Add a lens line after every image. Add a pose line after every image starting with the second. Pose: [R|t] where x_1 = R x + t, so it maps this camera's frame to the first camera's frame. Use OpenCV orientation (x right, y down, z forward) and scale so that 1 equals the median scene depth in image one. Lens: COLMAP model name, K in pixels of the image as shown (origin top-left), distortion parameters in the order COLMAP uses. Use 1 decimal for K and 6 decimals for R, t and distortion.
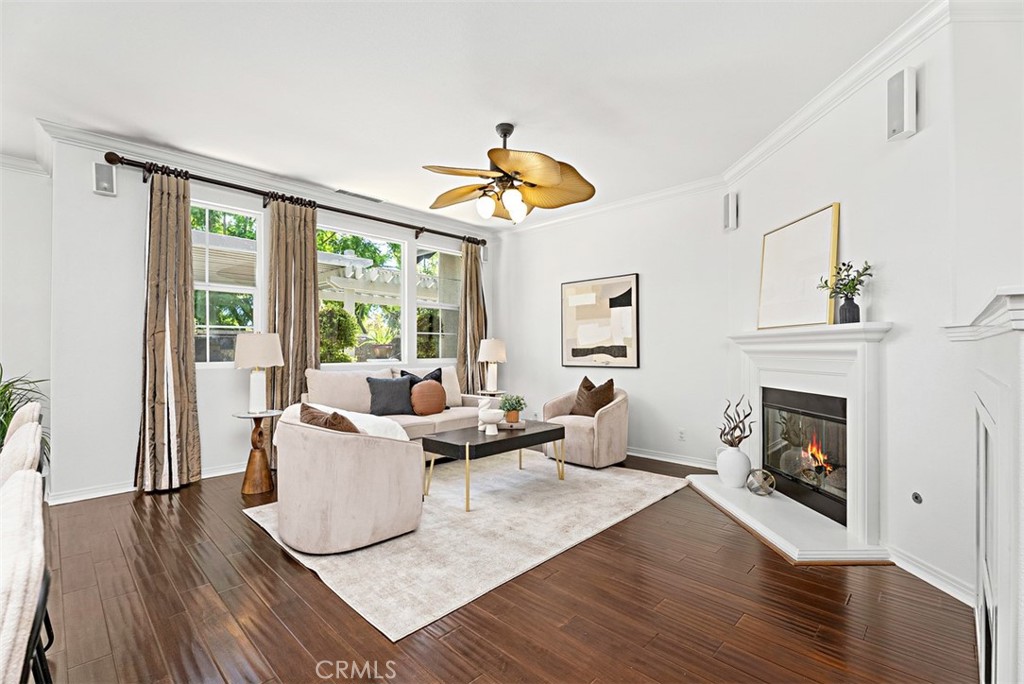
lens RADIAL K [[459.2, 0, 503.2], [0, 459.2, 343.4], [0, 0, 1]] dist [0.003841, 0.000810]
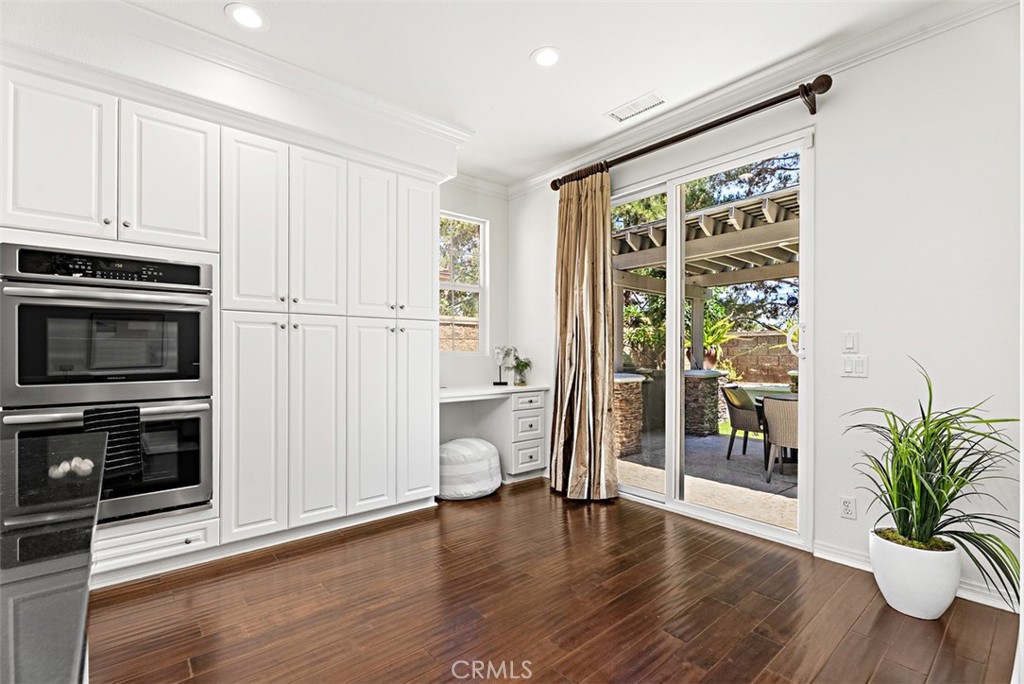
lens RADIAL K [[459.2, 0, 507.8], [0, 459.2, 351.6], [0, 0, 1]] dist [0.003841, 0.000810]
pose [[-0.095395, -0.001725, -0.995438, -0.483803], [0.009850, 0.999948, -0.002676, 0.008004], [0.995391, -0.010061, -0.095373, 0.536130]]
